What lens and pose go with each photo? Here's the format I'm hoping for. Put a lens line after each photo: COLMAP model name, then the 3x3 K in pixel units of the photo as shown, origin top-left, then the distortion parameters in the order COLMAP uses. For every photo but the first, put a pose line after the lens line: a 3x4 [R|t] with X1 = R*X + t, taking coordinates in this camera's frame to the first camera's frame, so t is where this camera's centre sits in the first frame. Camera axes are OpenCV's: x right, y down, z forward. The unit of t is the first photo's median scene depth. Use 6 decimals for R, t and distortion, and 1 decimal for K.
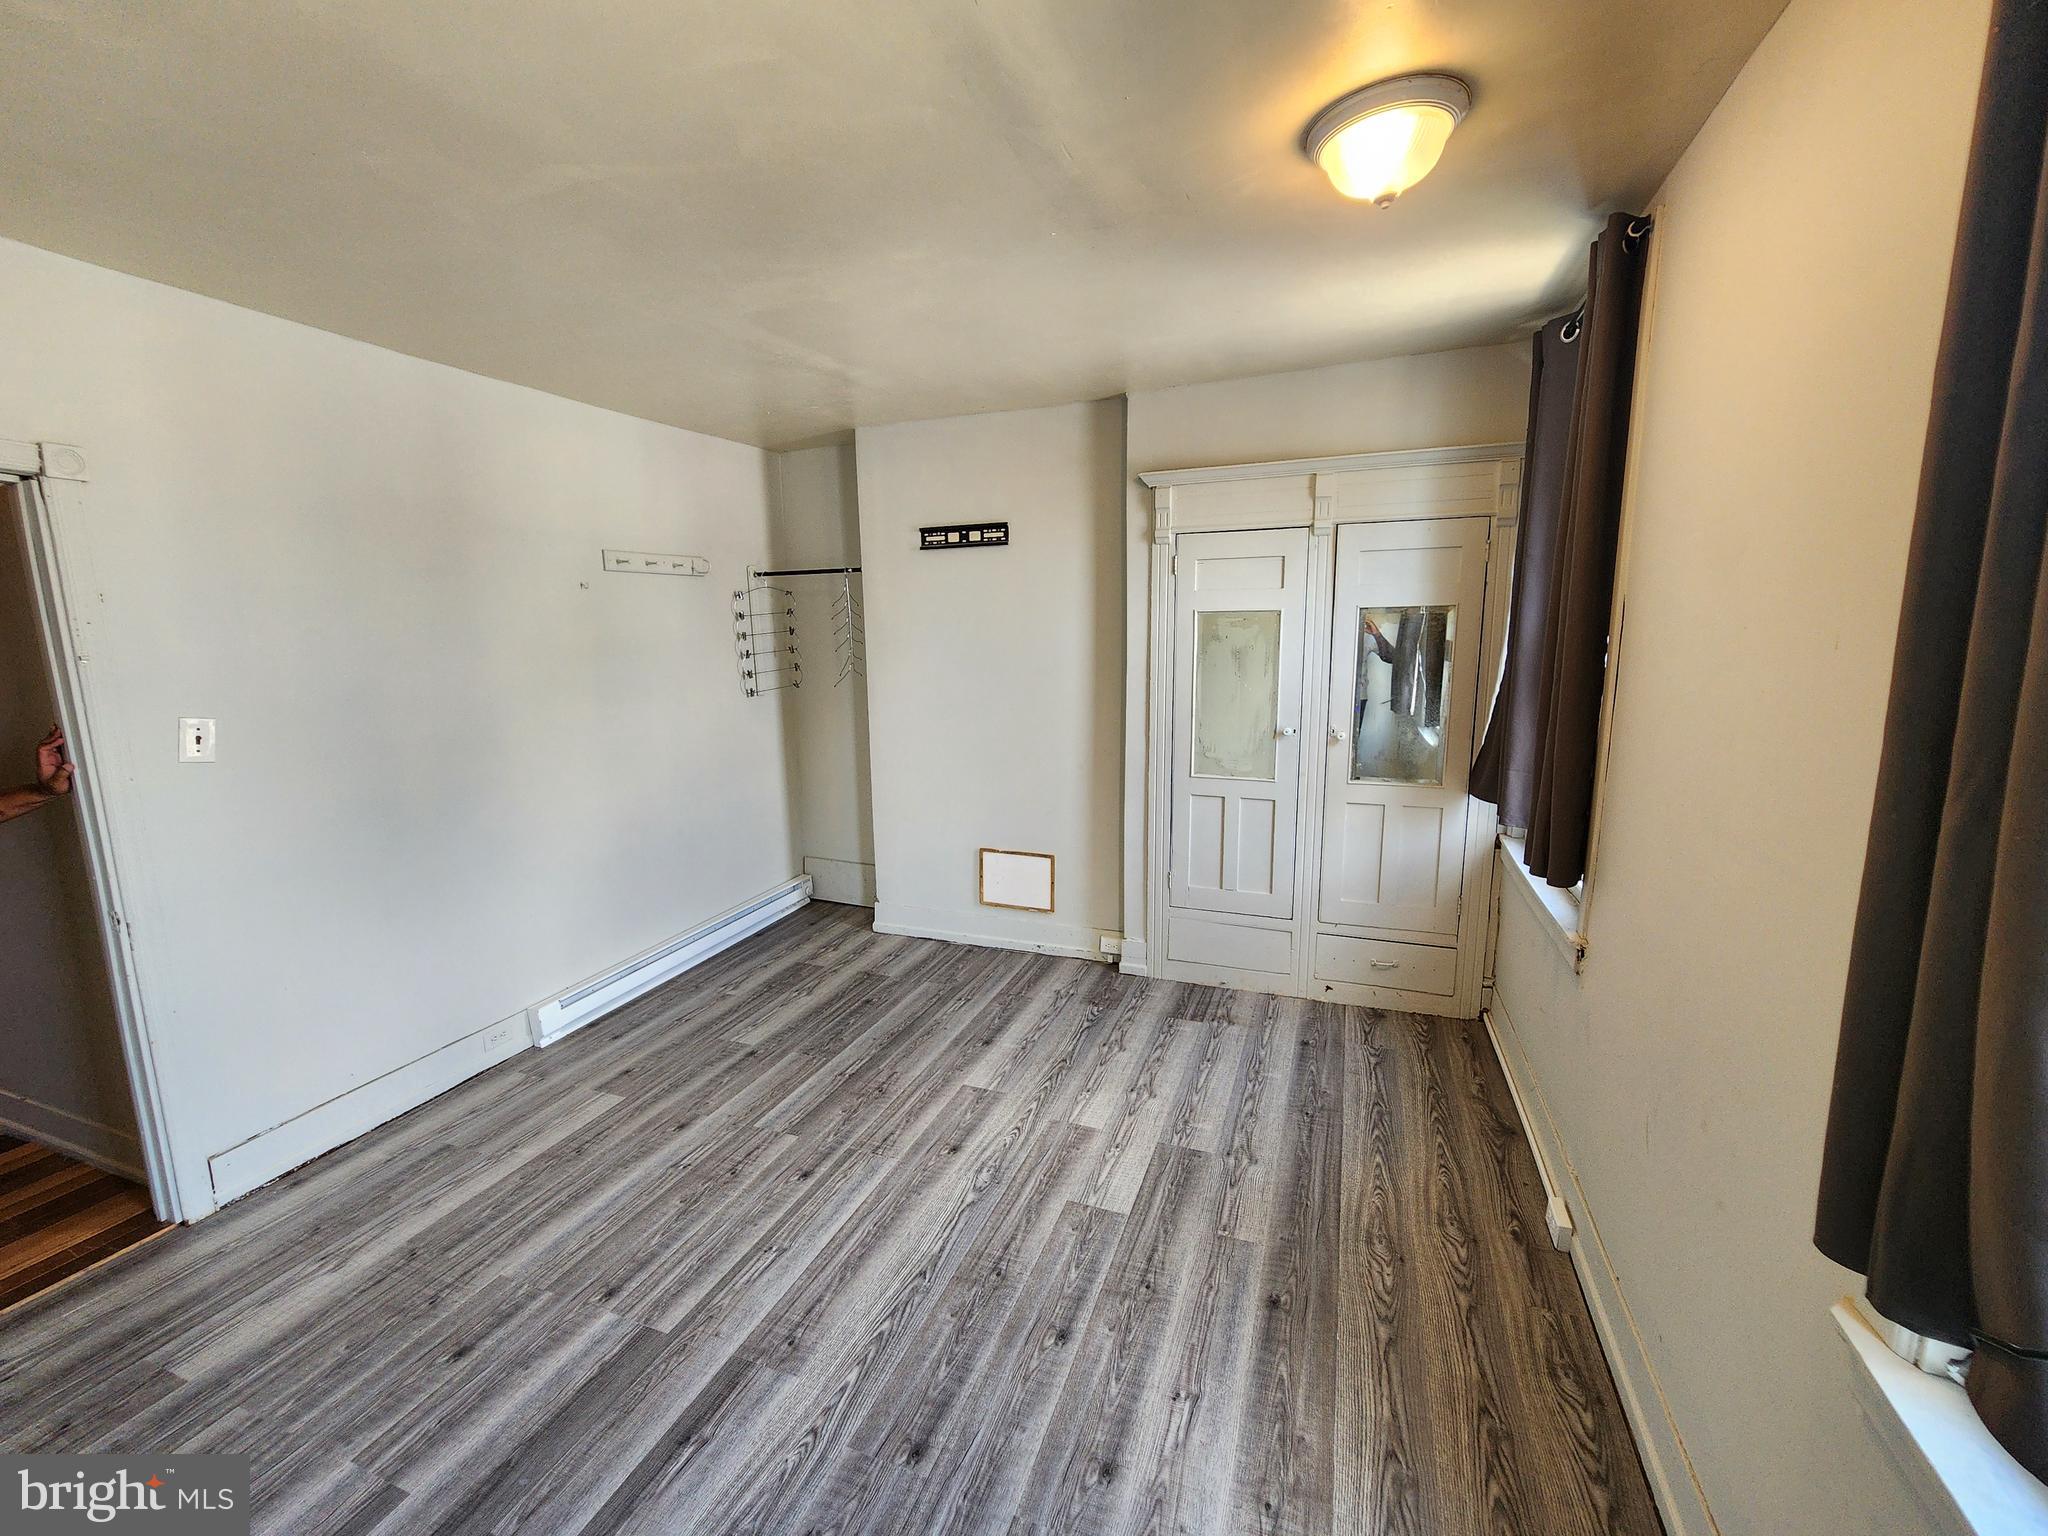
lens RADIAL K [[841.8, 0, 1022.7], [0, 841.8, 768.2], [0, 0, 1]] dist [-0.003174, 0.000389]
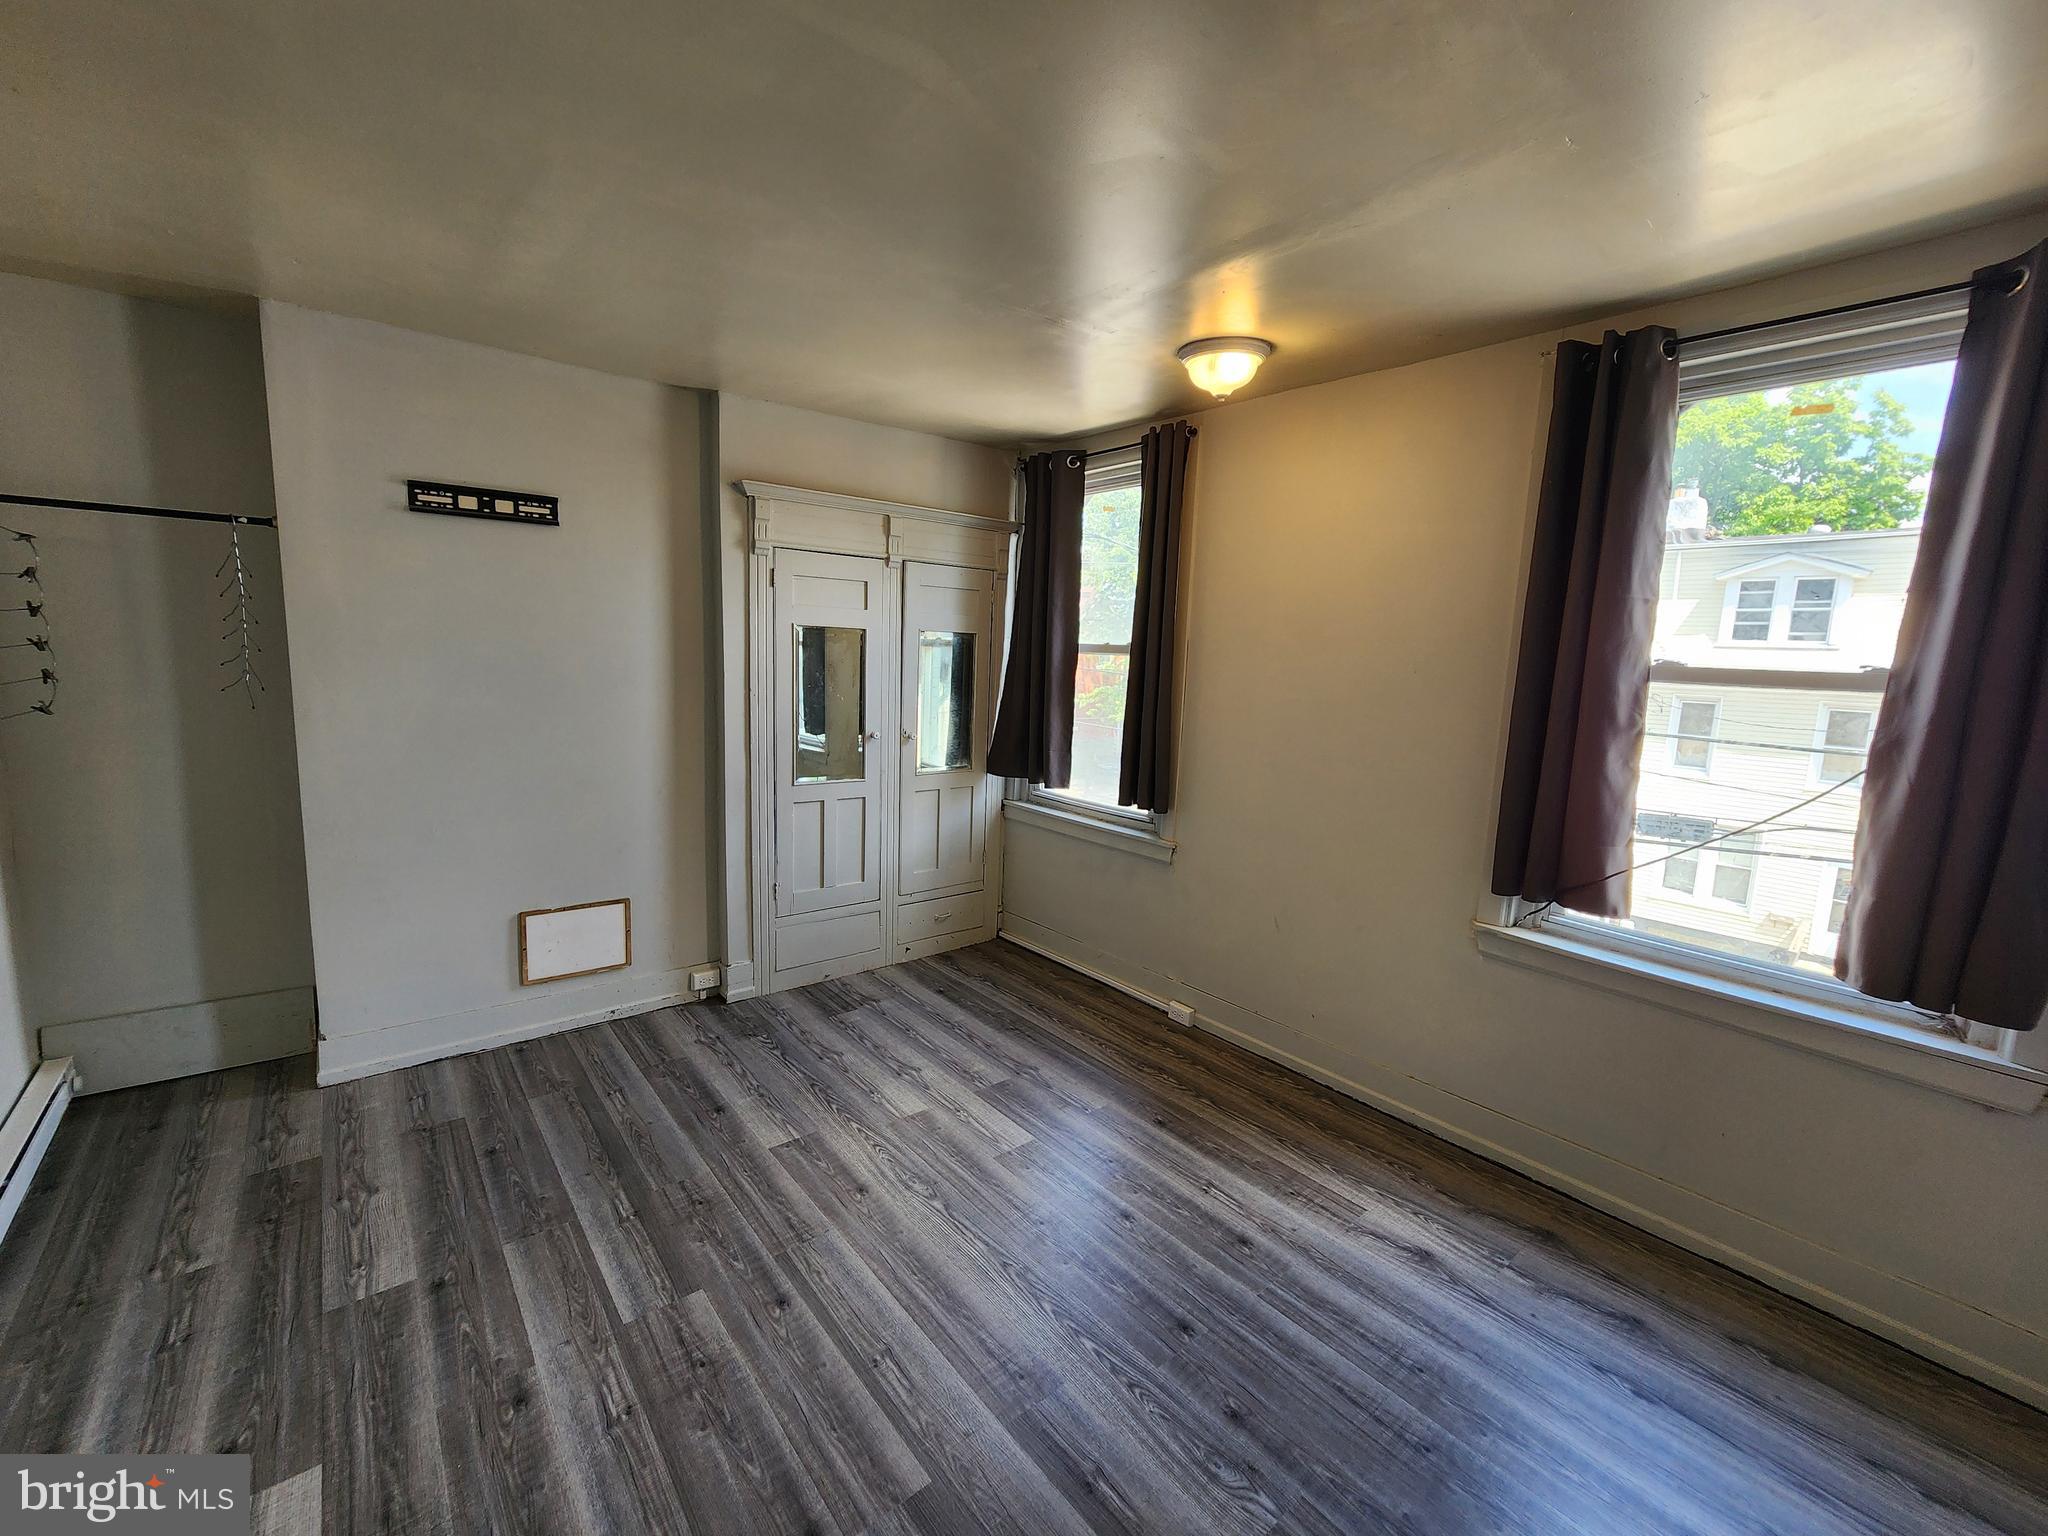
lens RADIAL K [[841.8, 0, 1022.7], [0, 841.8, 768.2], [0, 0, 1]] dist [-0.003174, 0.000389]
pose [[0.490713, -0.088874, 0.866777, -0.584207], [0.100457, 0.993921, 0.045038, -0.030786], [-0.865511, 0.064973, 0.496658, 0.262765]]
